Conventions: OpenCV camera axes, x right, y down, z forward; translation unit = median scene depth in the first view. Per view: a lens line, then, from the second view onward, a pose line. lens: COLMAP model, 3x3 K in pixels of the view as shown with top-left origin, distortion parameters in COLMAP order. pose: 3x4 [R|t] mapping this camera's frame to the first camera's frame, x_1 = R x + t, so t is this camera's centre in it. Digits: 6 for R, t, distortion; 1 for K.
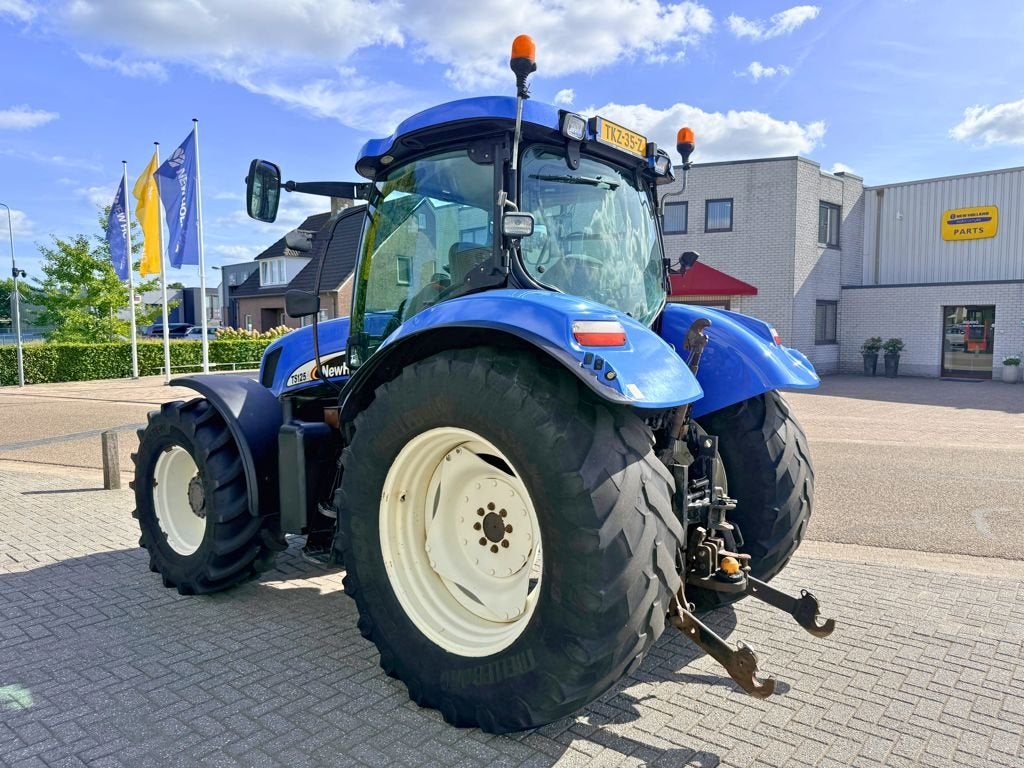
lens RADIAL K [[730.9, 0, 514.2], [0, 730.9, 383.3], [0, 0, 1]] dist [-0.011115, 0.000747]
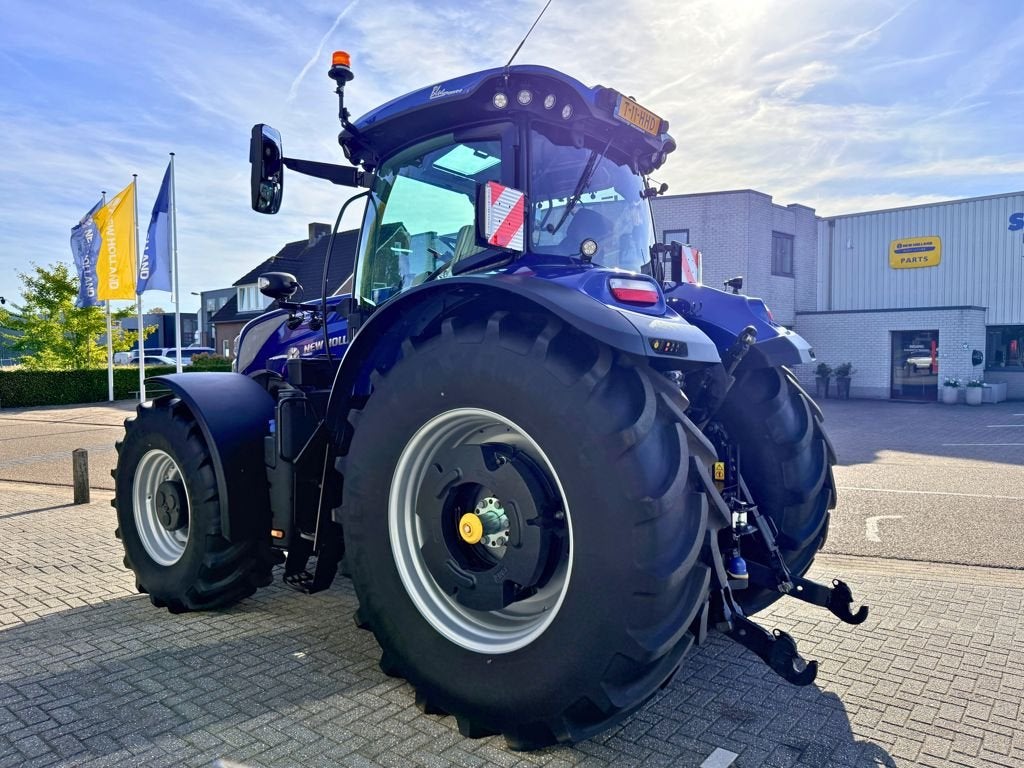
lens RADIAL K [[730.9, 0, 510.2], [0, 730.9, 383.3], [0, 0, 1]] dist [-0.011115, 0.000747]
pose [[0.999845, -0.001964, 0.017500, 0.023439], [0.002546, 0.999443, -0.033283, 0.002318], [-0.017425, 0.033323, 0.999293, -0.034319]]
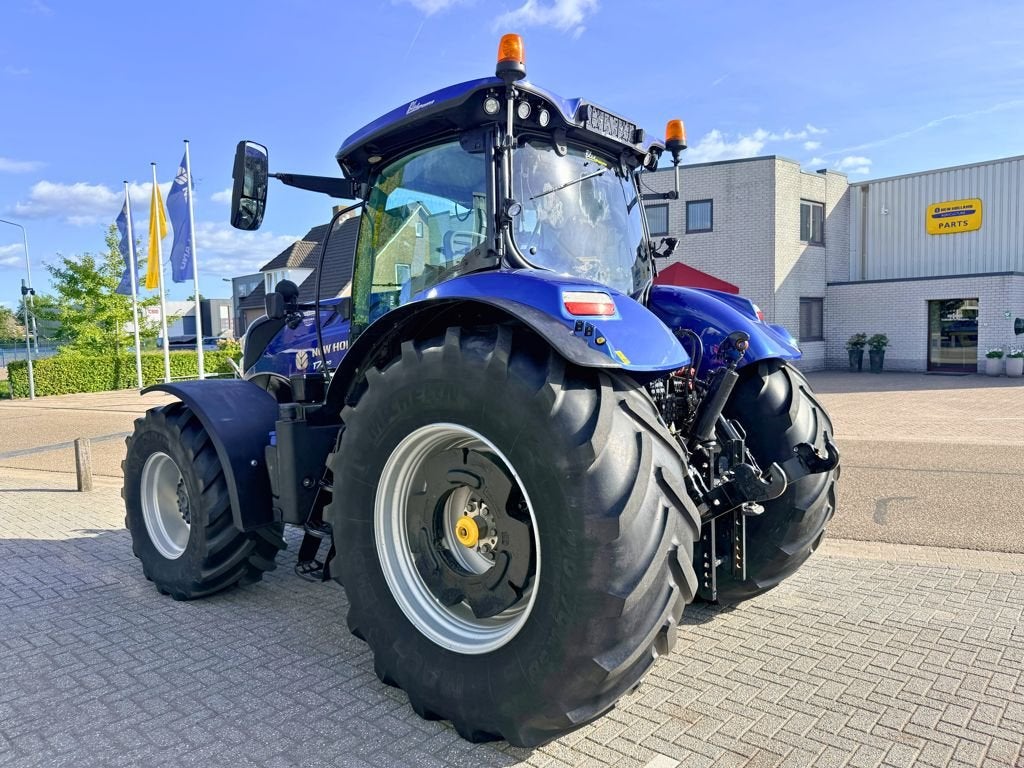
lens RADIAL K [[730.9, 0, 503.9], [0, 730.9, 390.4], [0, 0, 1]] dist [-0.011115, 0.000747]
pose [[0.998921, -0.020381, -0.041720, 0.047109], [0.020599, 0.999776, 0.004803, 0.000935], [0.041613, -0.005657, 0.999118, -0.023334]]
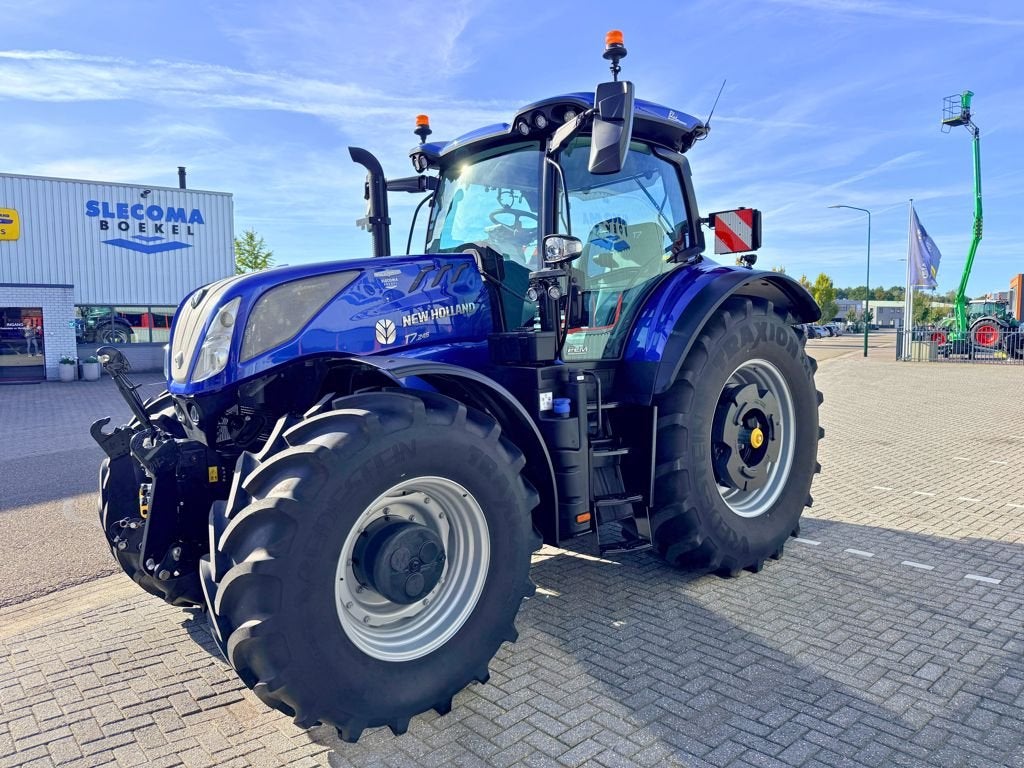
lens RADIAL K [[730.9, 0, 512.2], [0, 730.9, 381.0], [0, 0, 1]] dist [-0.011115, 0.000747]
pose [[0.166603, -0.076503, 0.983052, -0.234499], [0.084795, 0.994404, 0.063015, -0.012115], [-0.982371, 0.072860, 0.172158, 0.163160]]
